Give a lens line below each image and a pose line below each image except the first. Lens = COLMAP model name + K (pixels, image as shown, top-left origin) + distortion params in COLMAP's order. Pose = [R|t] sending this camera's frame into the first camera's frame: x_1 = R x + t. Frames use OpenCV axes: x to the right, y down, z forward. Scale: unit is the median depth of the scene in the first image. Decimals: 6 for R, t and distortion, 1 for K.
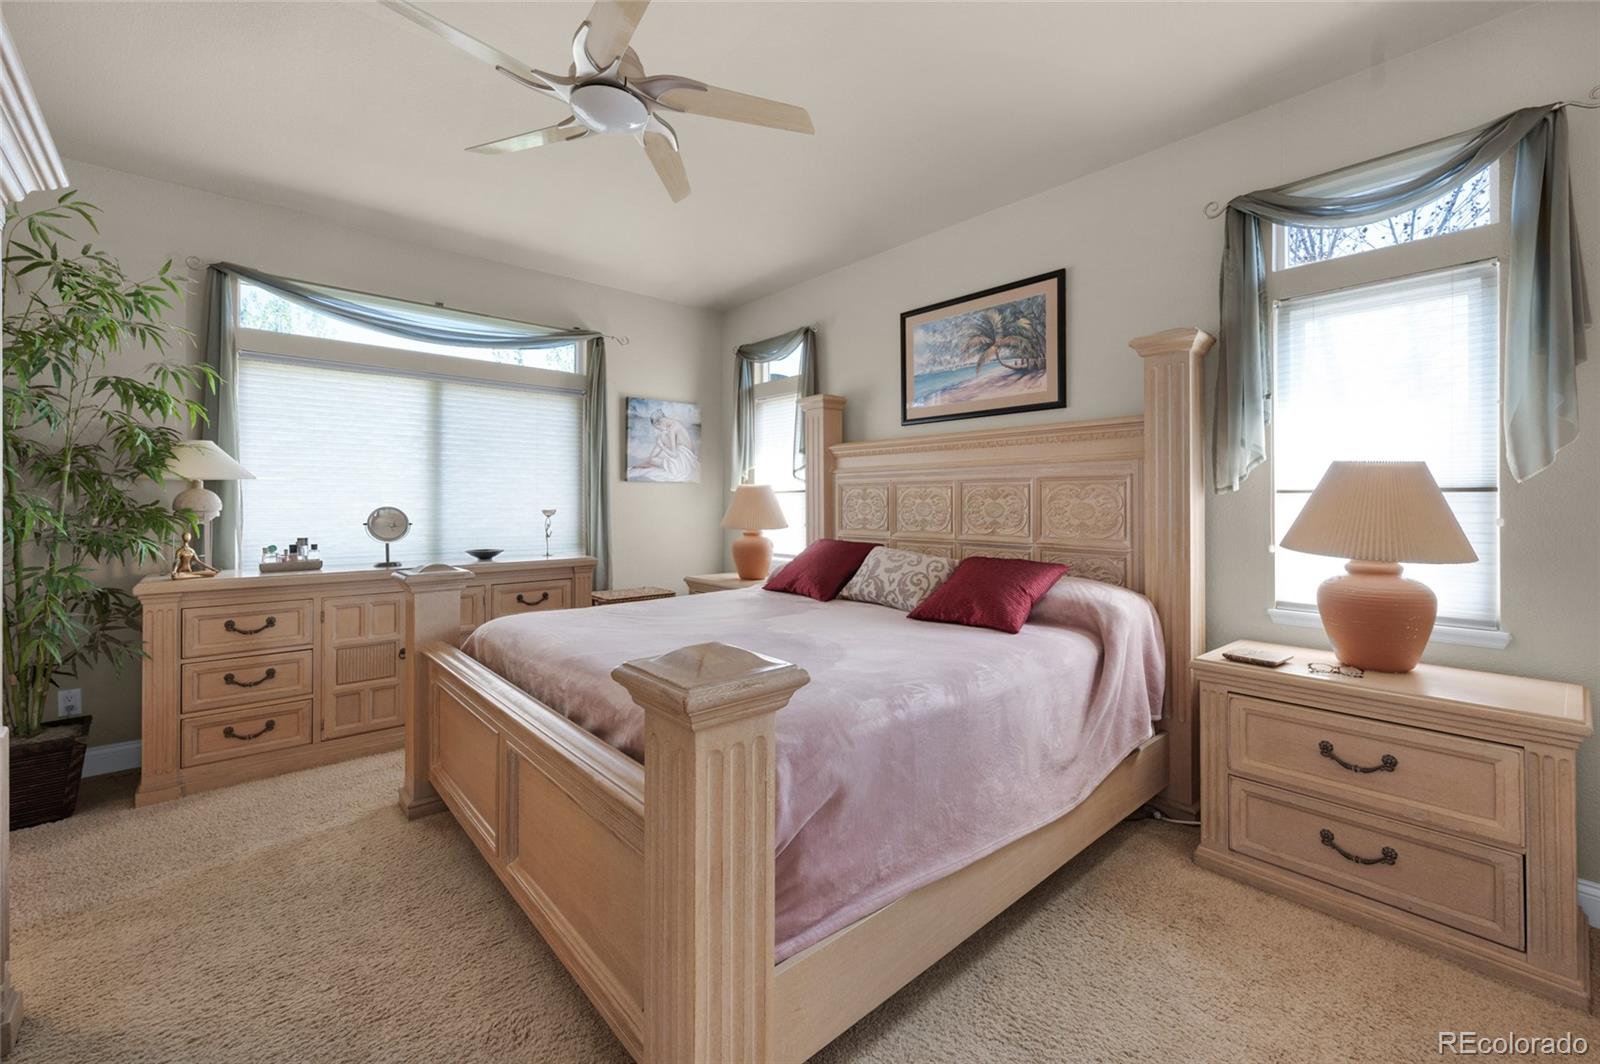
lens RADIAL K [[645.0, 0, 806.0], [0, 645.0, 498.8], [0, 0, 1]] dist [-0.000927, 0.000450]
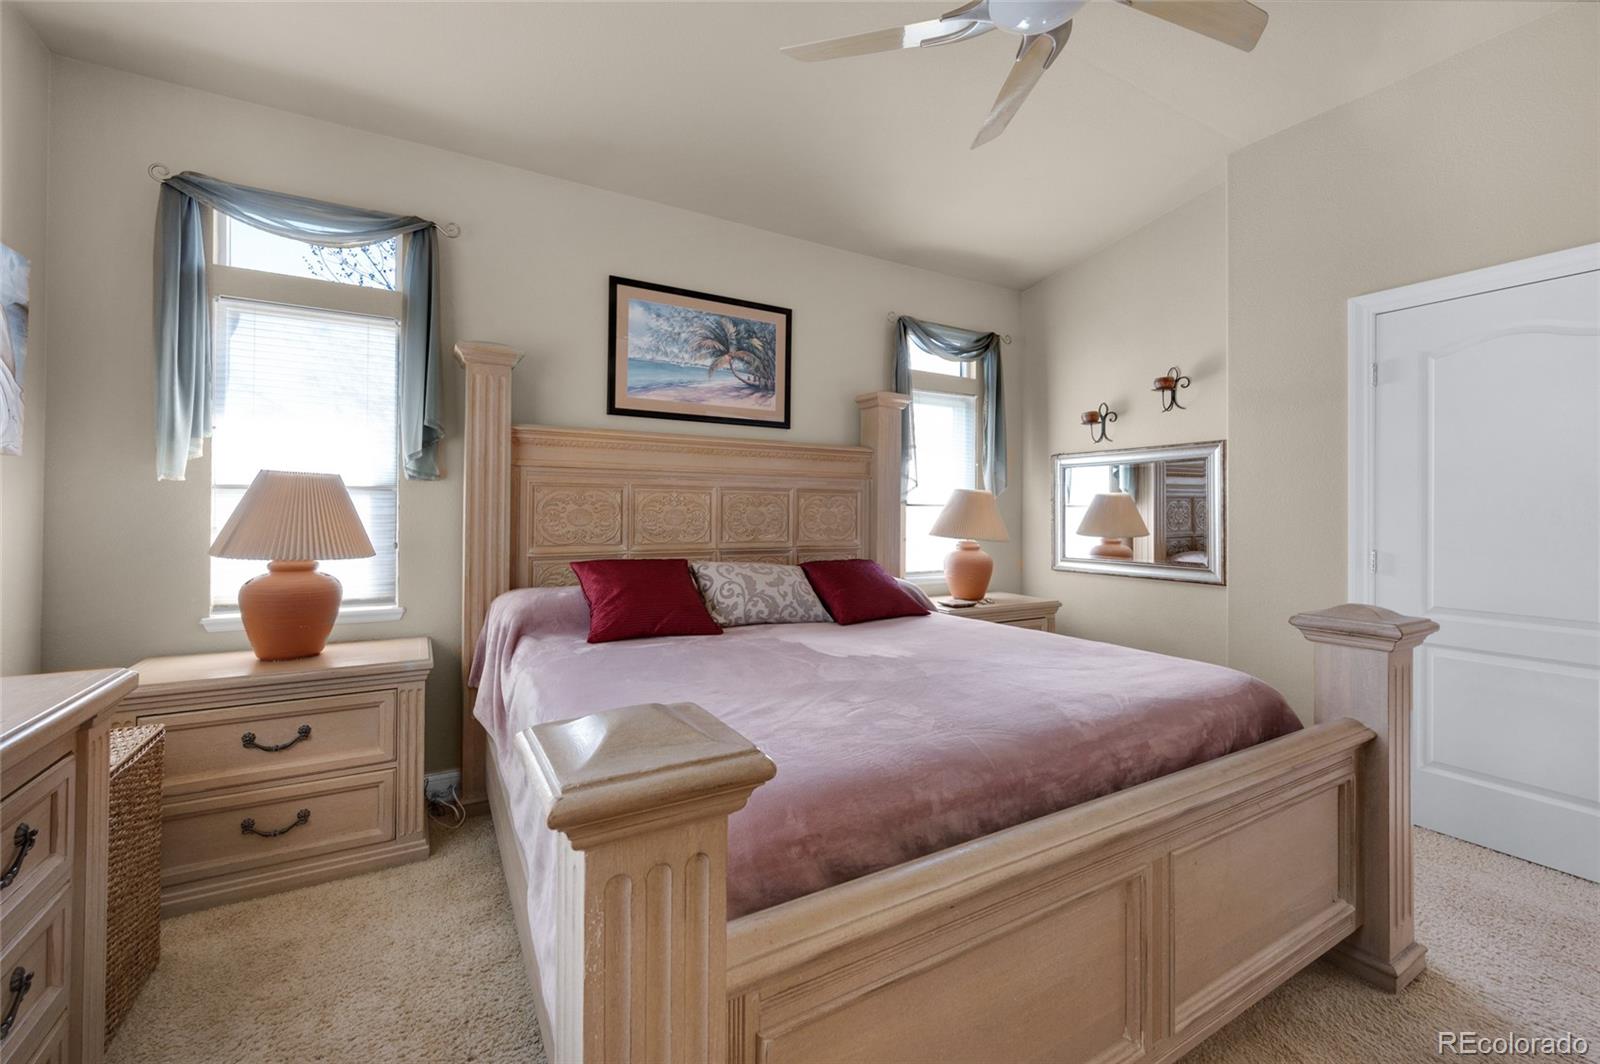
lens RADIAL K [[645.0, 0, 794.3], [0, 645.0, 507.1], [0, 0, 1]] dist [-0.000927, 0.000450]
pose [[0.212481, 0.006467, 0.977144, -0.682900], [-0.012732, 0.999912, -0.003849, 0.003640], [-0.977082, -0.011623, 0.212545, 0.692327]]
